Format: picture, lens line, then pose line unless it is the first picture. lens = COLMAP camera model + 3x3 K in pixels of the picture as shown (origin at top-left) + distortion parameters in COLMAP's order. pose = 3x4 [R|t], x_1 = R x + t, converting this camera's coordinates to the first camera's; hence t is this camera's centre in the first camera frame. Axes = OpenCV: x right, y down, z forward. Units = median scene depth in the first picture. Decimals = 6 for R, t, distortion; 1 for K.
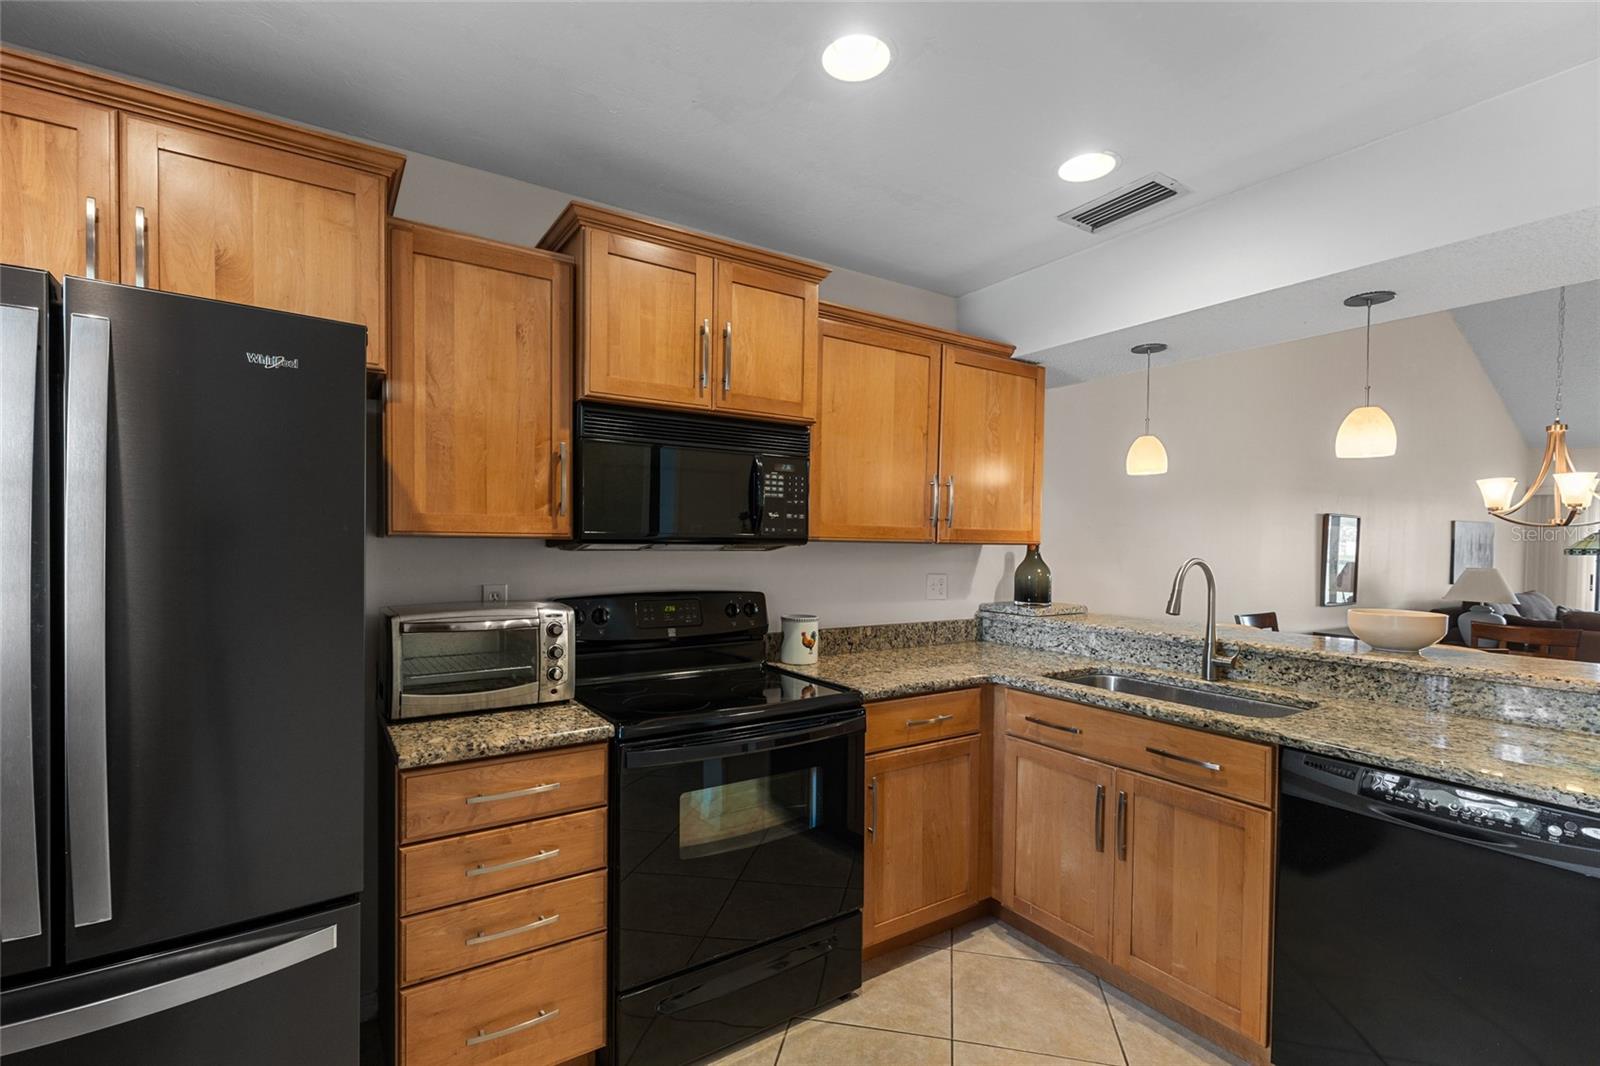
lens RADIAL K [[715.4, 0, 749.0], [0, 715.4, 553.7], [0, 0, 1]] dist [0.001729, -0.000198]
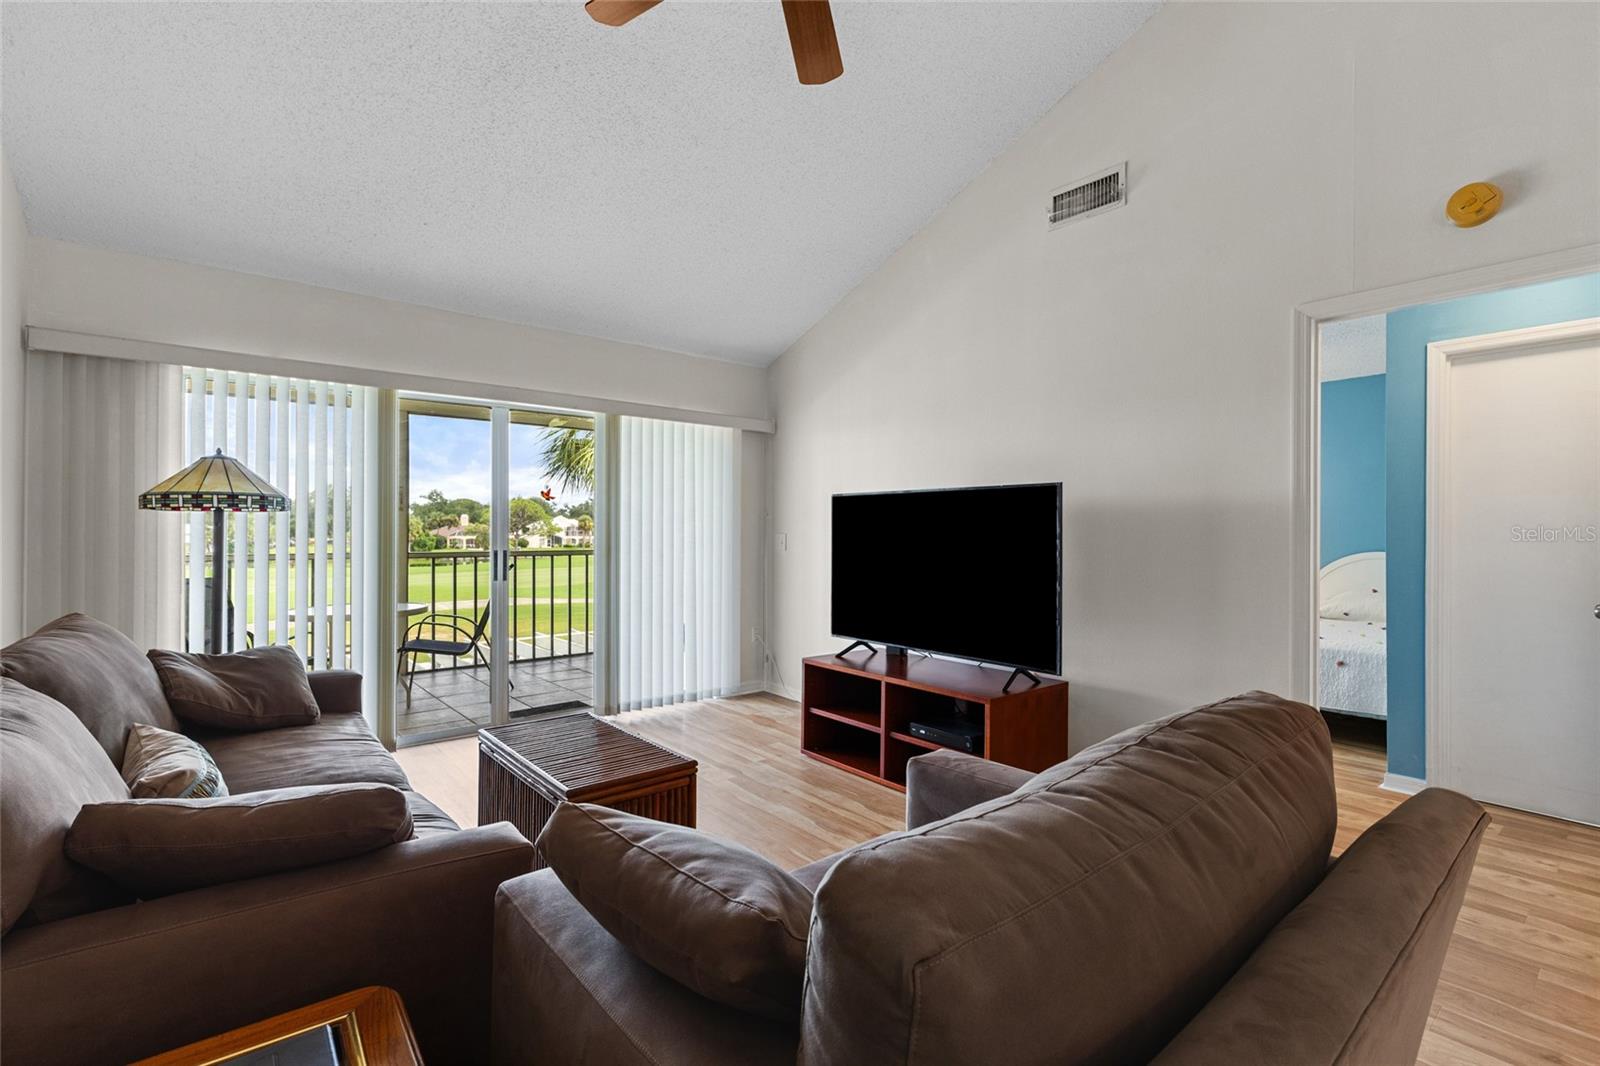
lens RADIAL K [[716.0, 0, 798.3], [0, 716.0, 527.7], [0, 0, 1]] dist [-0.000091, -0.000512]
pose [[-0.134589, -0.010783, 0.990843, 2.193011], [0.018234, 0.999745, 0.013357, 0.039189], [-0.990734, 0.019865, -0.134358, 2.169557]]
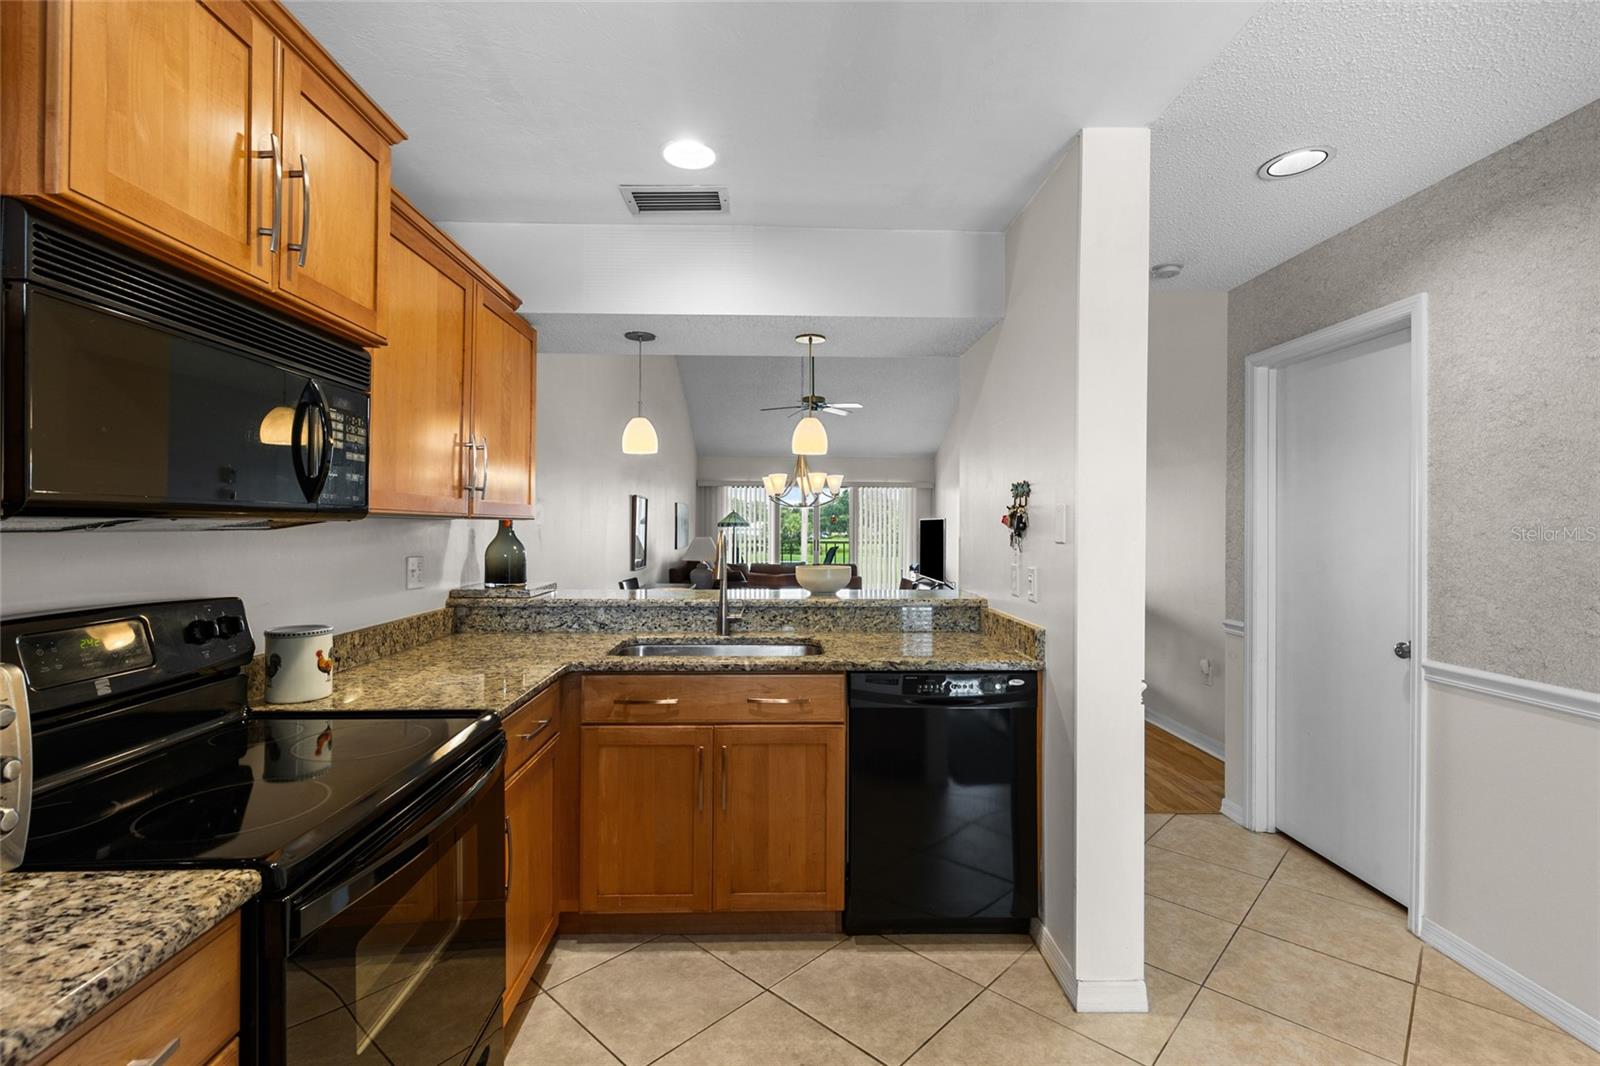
lens RADIAL K [[735.6, 0, 801.8], [0, 735.6, 525.0], [0, 0, 1]] dist [0.003835, -0.000639]
pose [[0.500116, -0.008959, 0.865912, -0.299997], [0.017366, 0.999849, 0.000315, -0.000314], [-0.865784, 0.014880, 0.500196, 0.264208]]
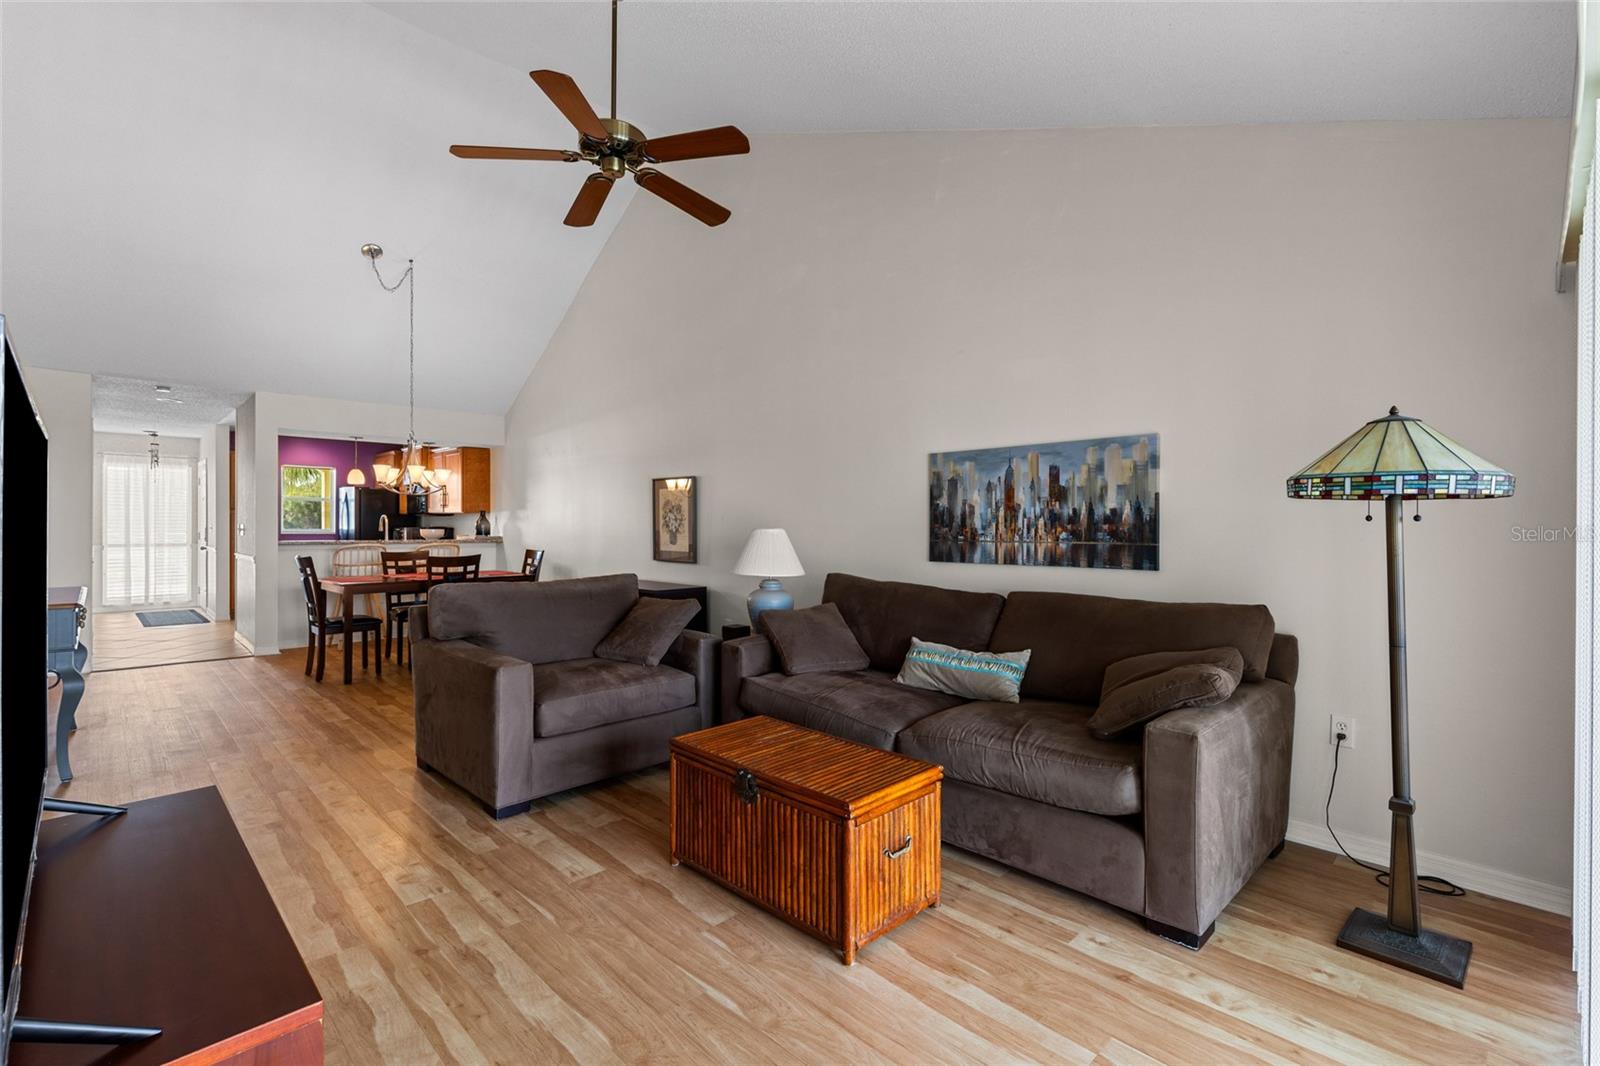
lens RADIAL K [[716.0, 0, 798.3], [0, 716.0, 527.7], [0, 0, 1]] dist [-0.000091, -0.000512]
pose [[0.216580, -0.012778, -0.976181, 4.221058], [-0.023650, 0.999552, -0.018331, 0.075531], [0.975978, 0.027057, 0.216181, 2.129501]]
